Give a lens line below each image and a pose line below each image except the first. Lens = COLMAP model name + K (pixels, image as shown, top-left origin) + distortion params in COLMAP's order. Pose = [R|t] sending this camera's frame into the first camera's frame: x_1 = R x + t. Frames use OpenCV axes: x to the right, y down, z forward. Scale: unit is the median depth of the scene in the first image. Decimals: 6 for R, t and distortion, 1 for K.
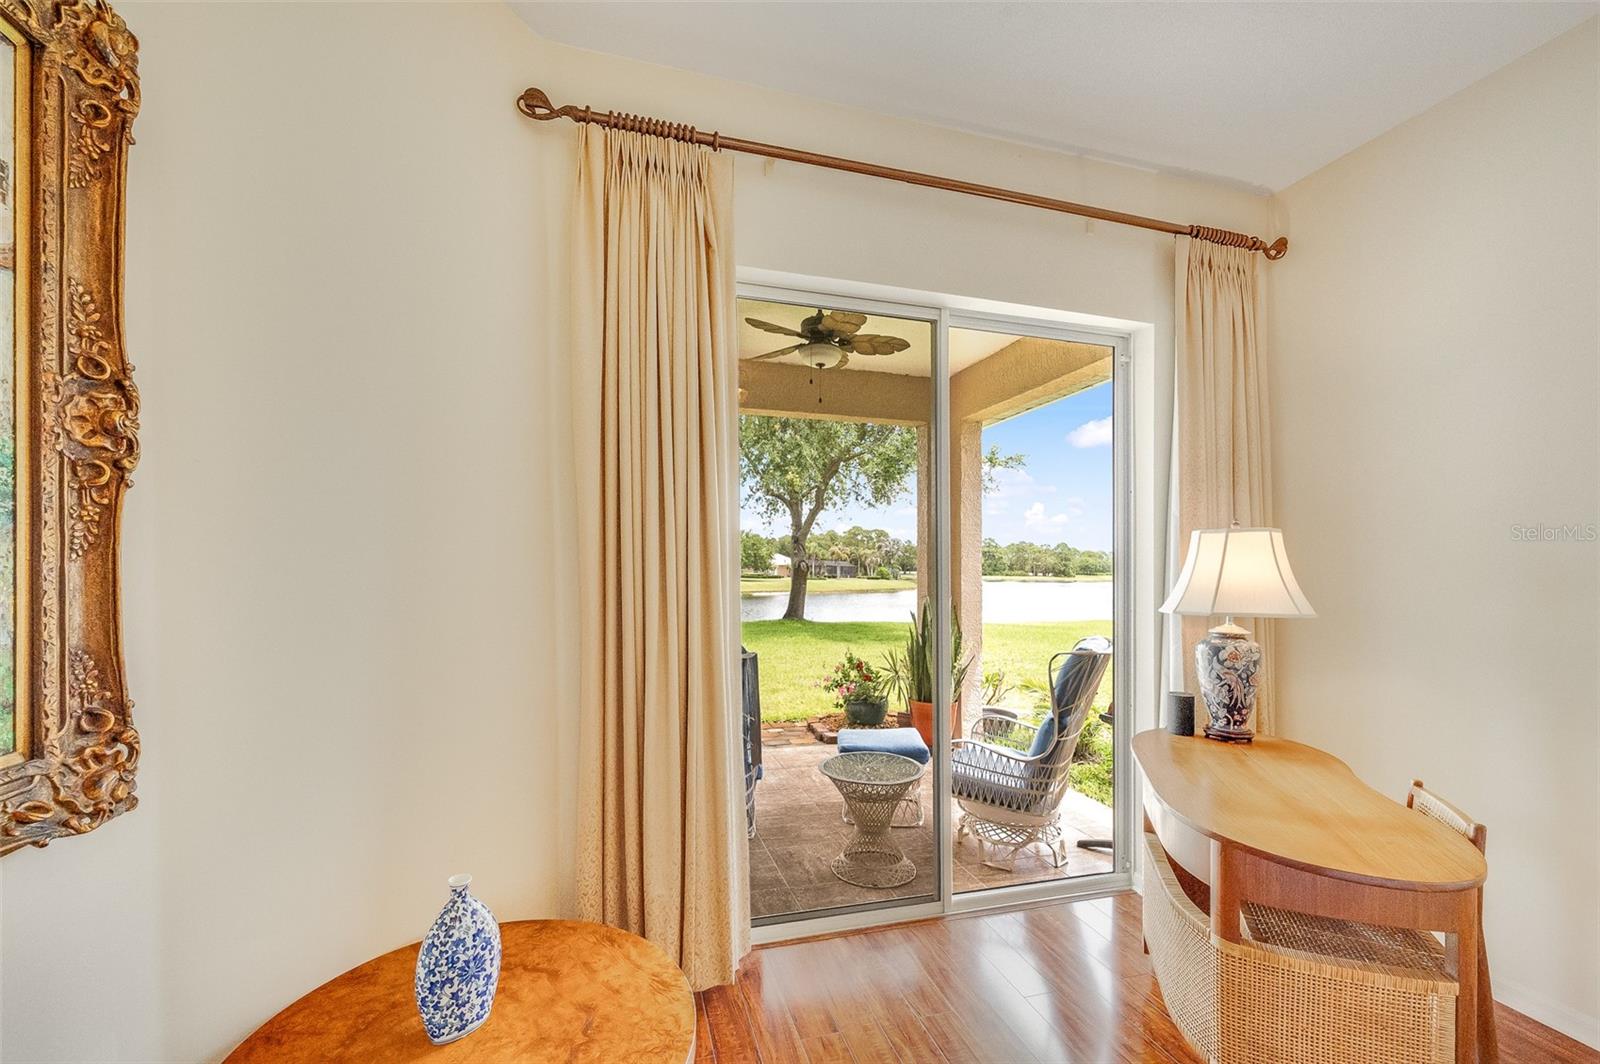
lens RADIAL K [[640.7, 0, 783.6], [0, 640.7, 582.3], [0, 0, 1]] dist [0.002668, -0.001912]
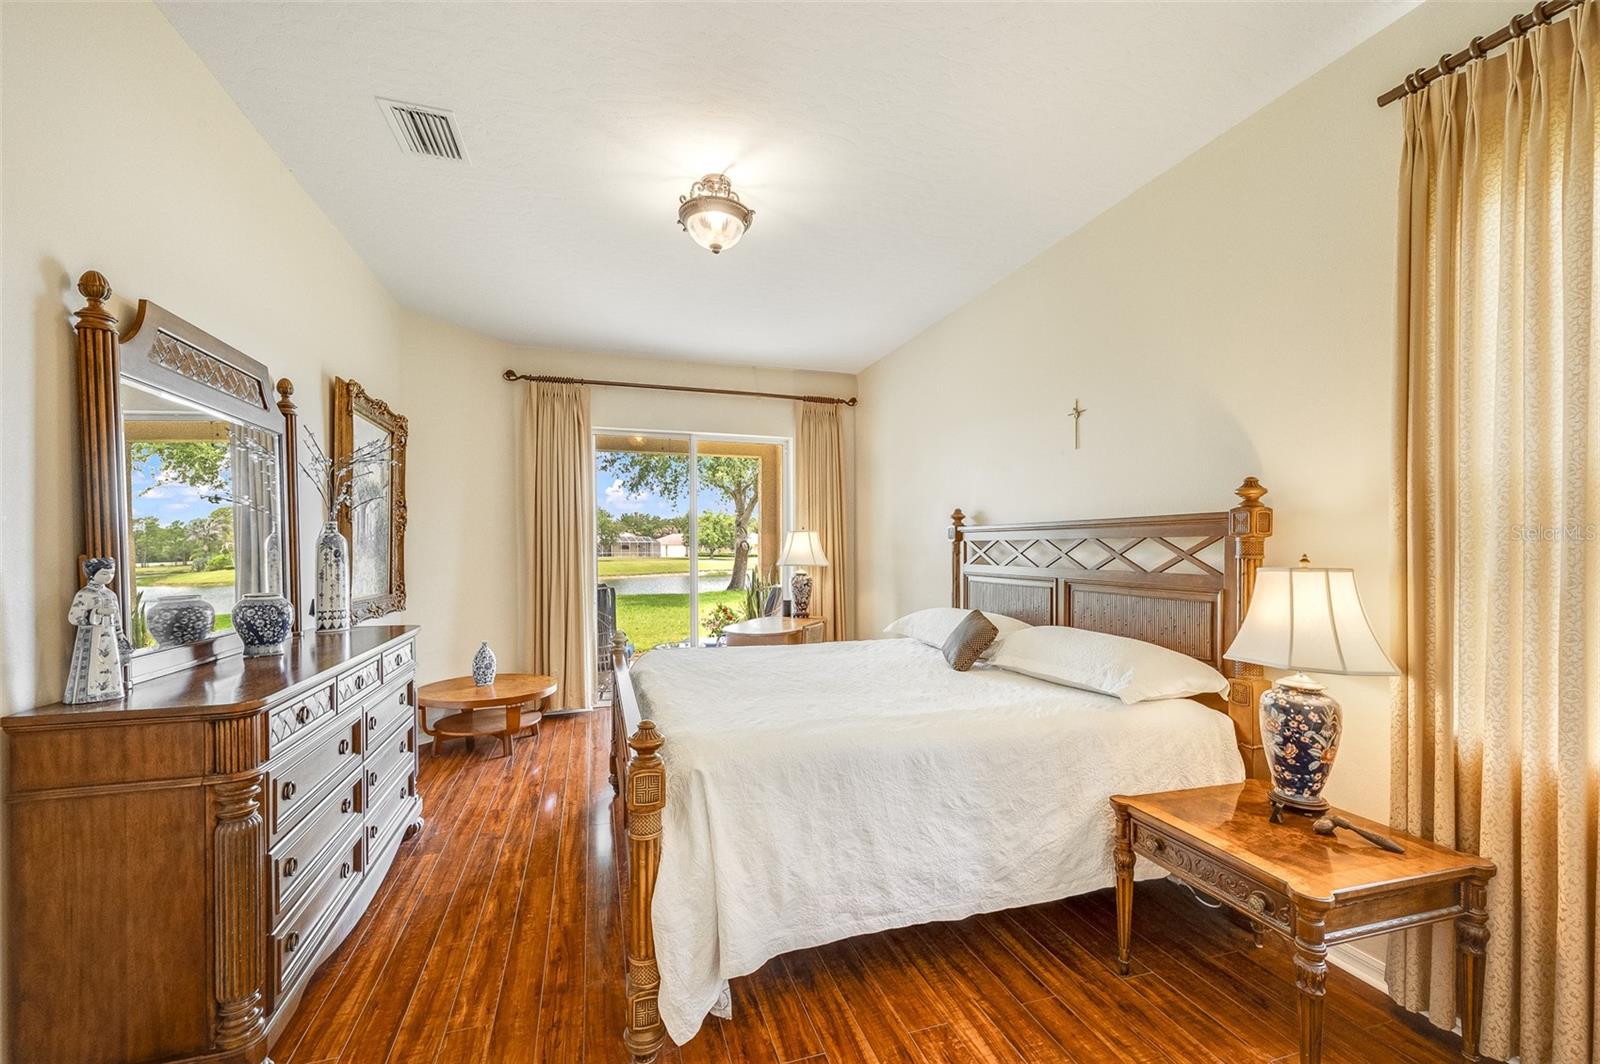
lens RADIAL K [[640.7, 0, 797.0], [0, 640.7, 541.0], [0, 0, 1]] dist [0.002668, -0.001912]
pose [[0.999034, -0.011415, 0.042443, 0.235073], [0.012720, 0.999451, -0.030608, 0.012899], [-0.042070, 0.031118, 0.998630, -0.582700]]
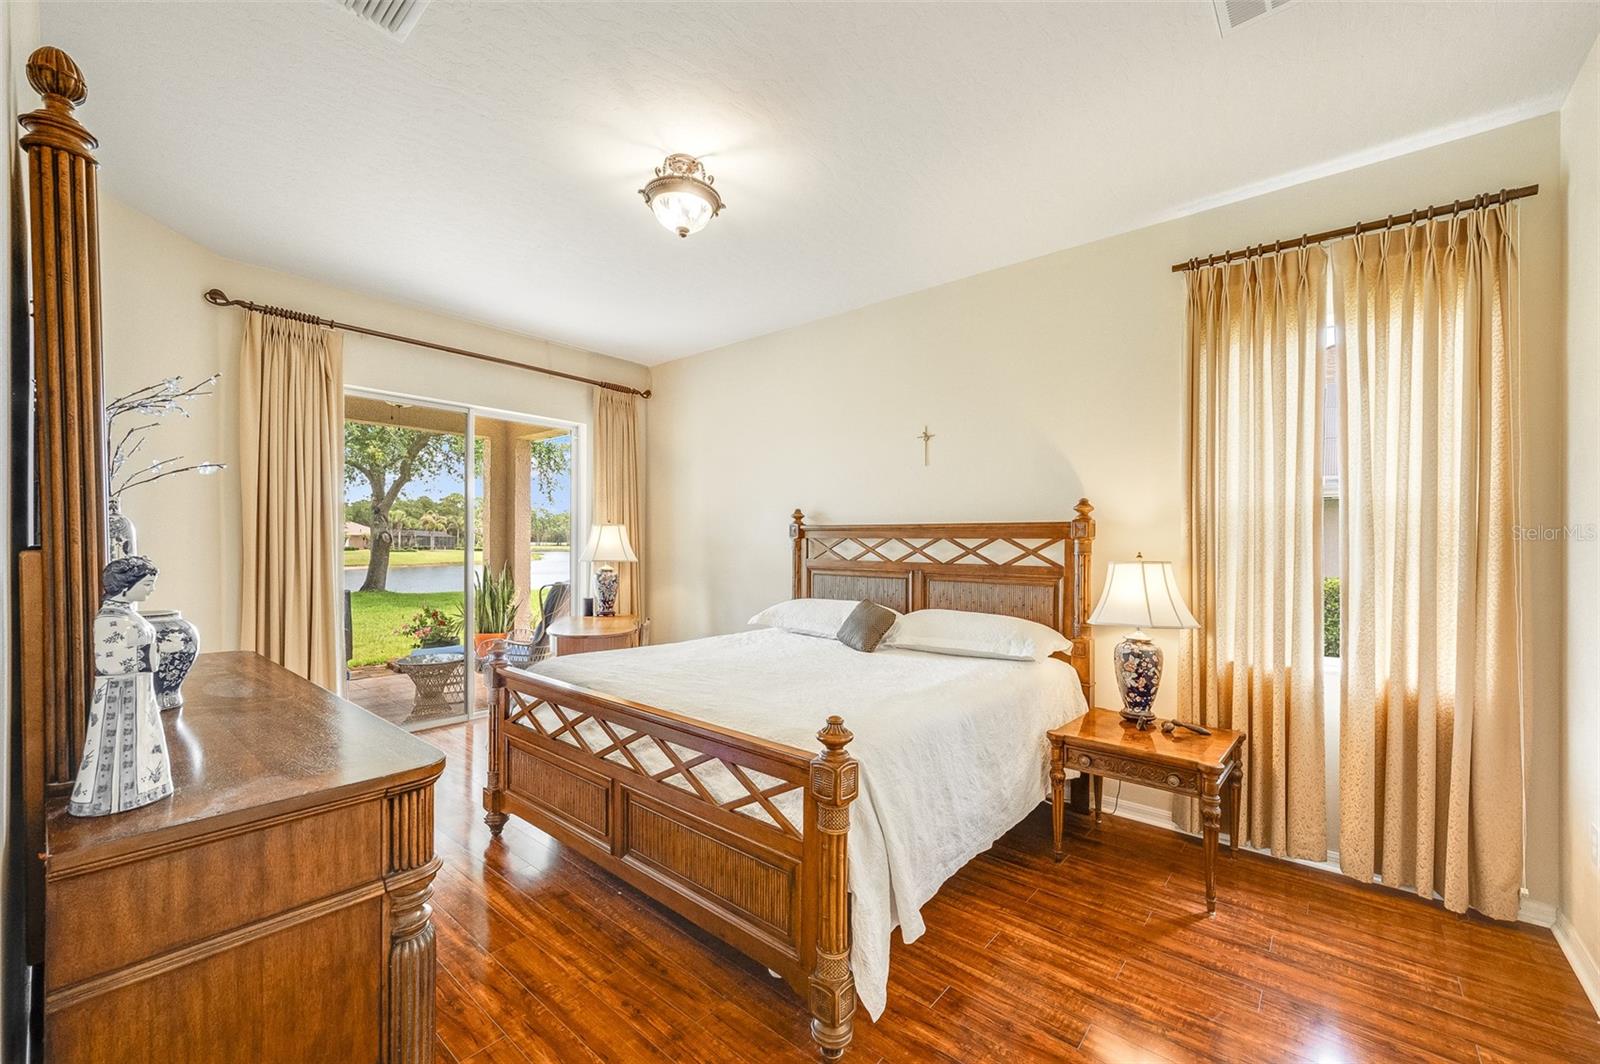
lens RADIAL K [[640.7, 0, 801.7], [0, 640.7, 529.3], [0, 0, 1]] dist [0.002668, -0.001912]
pose [[0.822177, 0.008748, 0.569164, -0.013568], [0.012200, 0.999381, -0.032983, 0.007919], [-0.569101, 0.034062, 0.821562, -0.520925]]
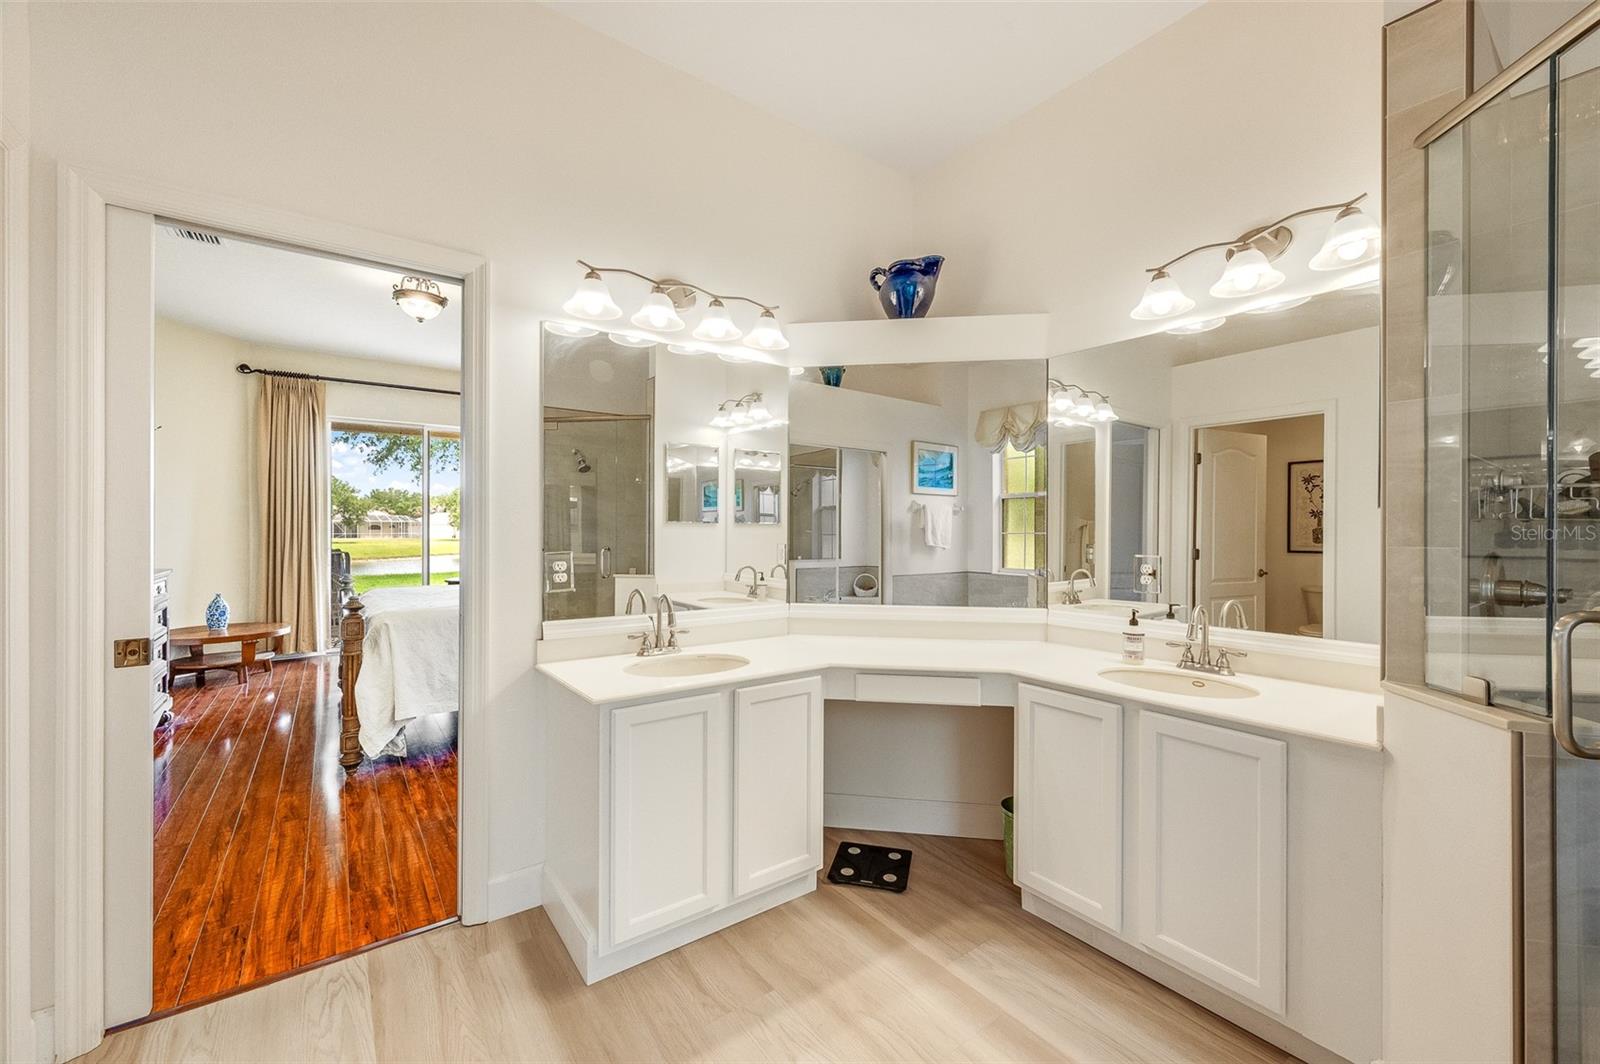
lens RADIAL K [[640.7, 0, 798.6], [0, 640.7, 515.6], [0, 0, 1]] dist [0.002668, -0.001912]
pose [[0.934481, -0.004485, 0.355985, 0.348649], [0.018088, 0.999227, -0.034895, 0.041990], [-0.355554, 0.039048, 0.933840, -0.973679]]
